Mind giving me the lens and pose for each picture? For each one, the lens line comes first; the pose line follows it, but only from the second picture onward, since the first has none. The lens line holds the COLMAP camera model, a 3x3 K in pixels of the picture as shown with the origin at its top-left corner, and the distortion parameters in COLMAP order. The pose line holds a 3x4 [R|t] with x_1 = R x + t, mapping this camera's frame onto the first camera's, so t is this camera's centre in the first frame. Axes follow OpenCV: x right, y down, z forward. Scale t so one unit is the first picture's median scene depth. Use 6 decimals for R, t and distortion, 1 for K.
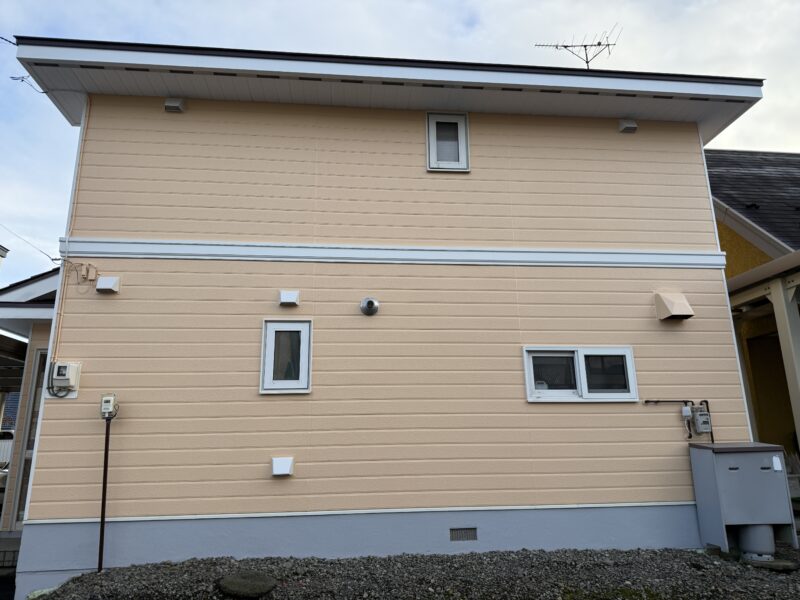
lens RADIAL K [[572.6, 0, 400.0], [0, 572.6, 300.0], [0, 0, 1]] dist [0.009258, -0.000089]
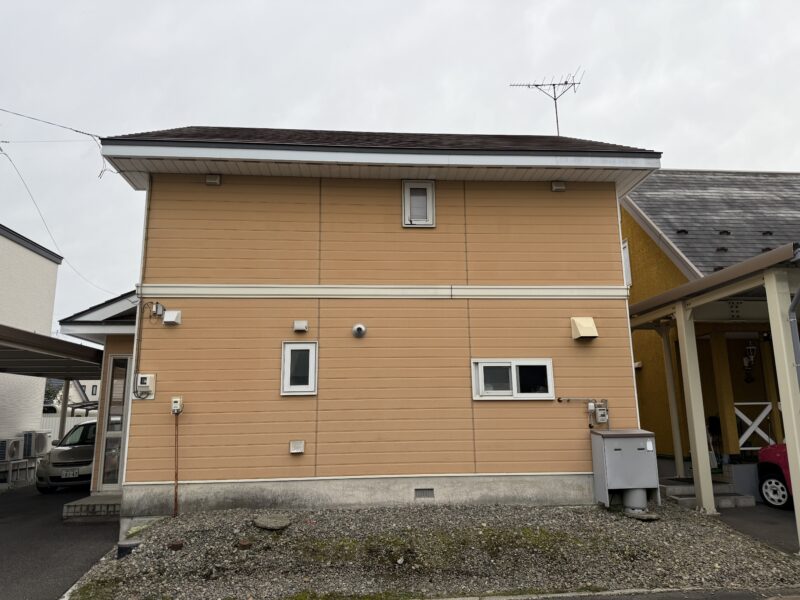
lens RADIAL K [[563.5, 0, 399.3], [0, 563.5, 305.3], [0, 0, 1]] dist [0.091866, -0.144735]
pose [[0.999567, -0.003230, -0.029244, 0.085529], [0.004942, 0.998266, 0.058658, -0.131961], [0.029004, -0.058777, 0.997850, -0.359478]]
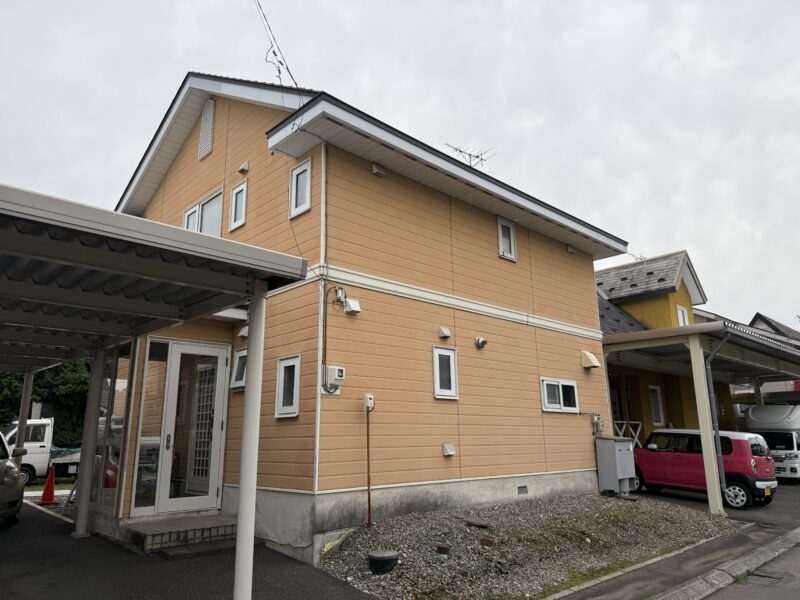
lens RADIAL K [[563.5, 0, 399.3], [0, 563.5, 305.3], [0, 0, 1]] dist [0.091866, -0.144735]
pose [[0.794646, 0.147013, 0.589003, -1.127103], [-0.154571, 0.987255, -0.037878, 0.000802], [-0.587065, -0.060943, 0.807243, -0.076054]]
